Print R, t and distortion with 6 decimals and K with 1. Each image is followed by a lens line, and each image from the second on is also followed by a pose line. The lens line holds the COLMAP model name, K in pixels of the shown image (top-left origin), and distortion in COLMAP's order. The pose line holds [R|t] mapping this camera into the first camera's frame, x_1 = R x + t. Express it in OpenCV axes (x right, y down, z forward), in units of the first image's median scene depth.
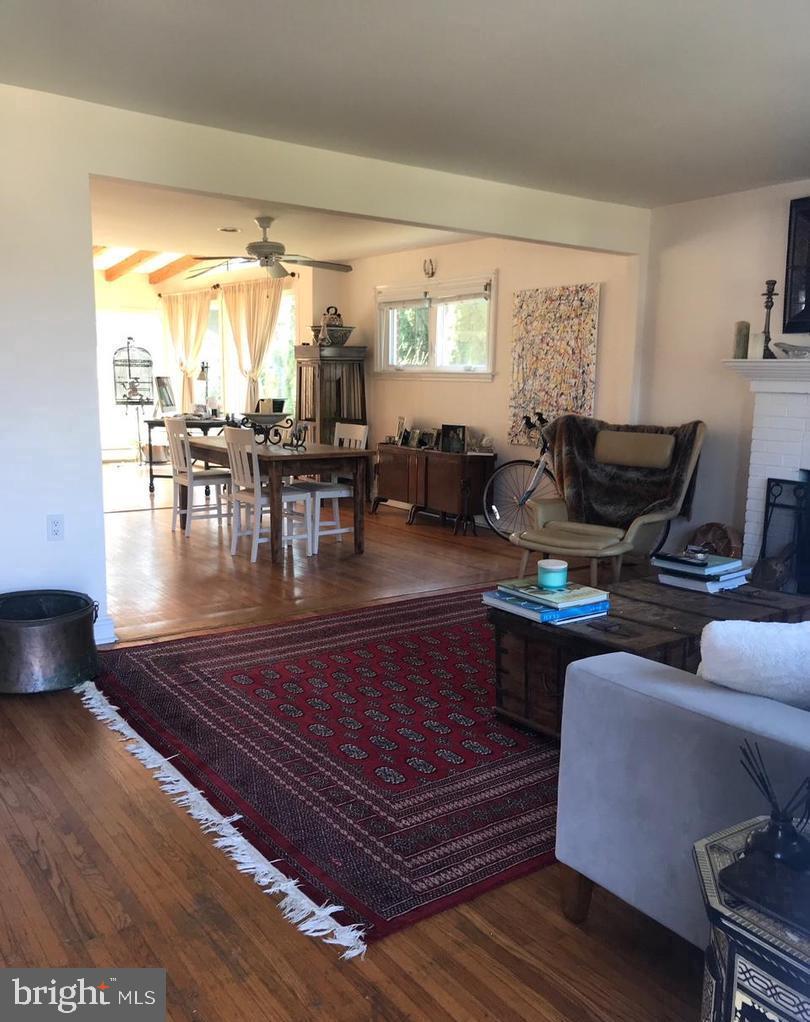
lens RADIAL K [[879.3, 0, 406.3], [0, 879.3, 524.9], [0, 0, 1]] dist [0.176181, -0.482680]
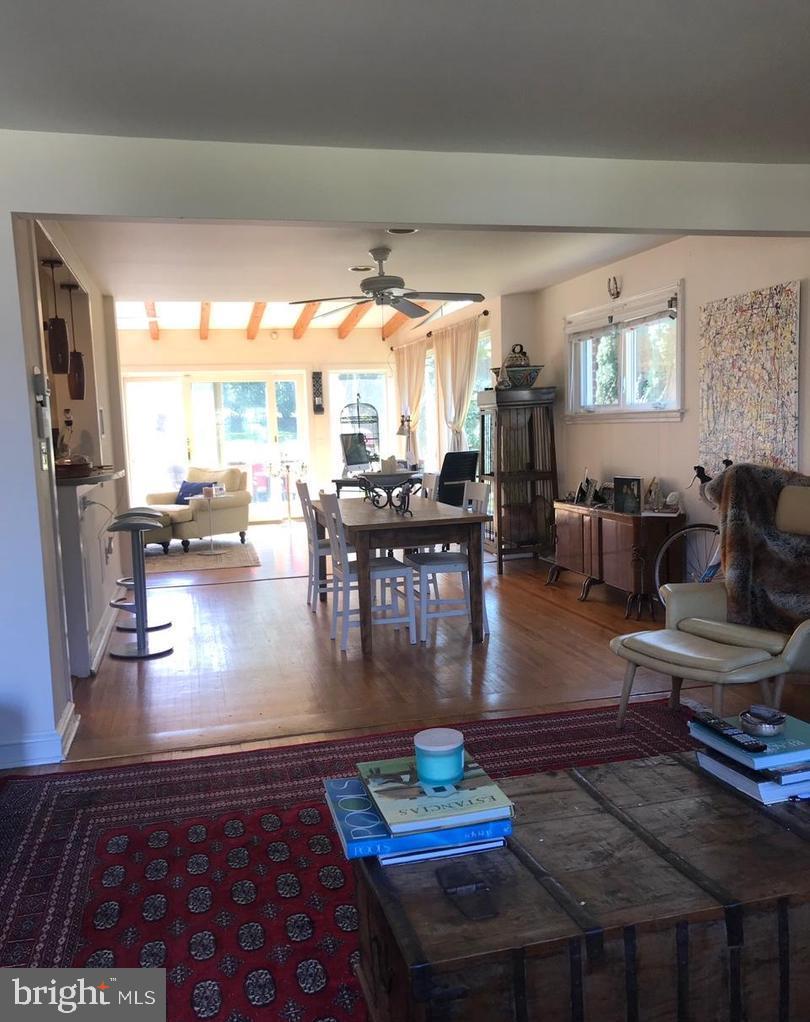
lens RADIAL K [[884.9, 0, 411.4], [0, 884.9, 525.5], [0, 0, 1]] dist [0.016679, -0.000612]
pose [[0.929868, -0.005862, -0.367846, 0.202758], [-0.012534, 0.998788, -0.047603, -0.038249], [0.367679, 0.048875, 0.928668, 0.244787]]
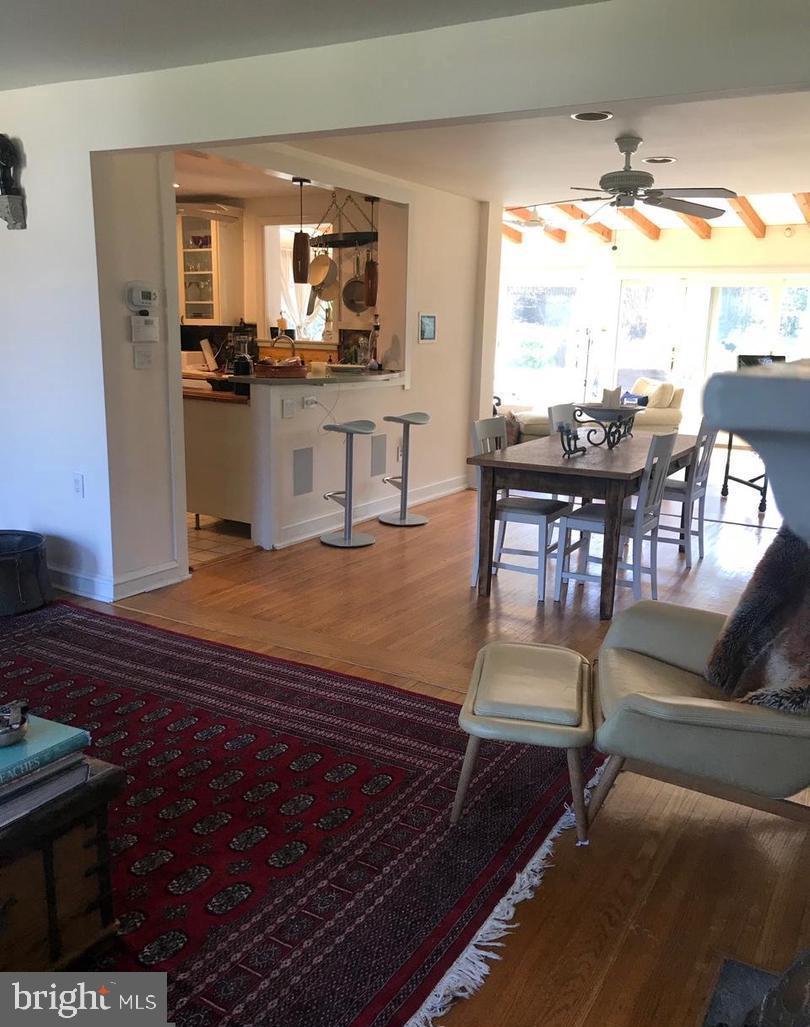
lens RADIAL K [[883.6, 0, 406.3], [0, 883.6, 527.5], [0, 0, 1]] dist [0.176181, -0.482680]
pose [[0.413162, 0.201175, -0.888159, 0.521791], [-0.176386, 0.974503, 0.138679, -0.115067], [0.893412, 0.099362, 0.438112, 0.603988]]
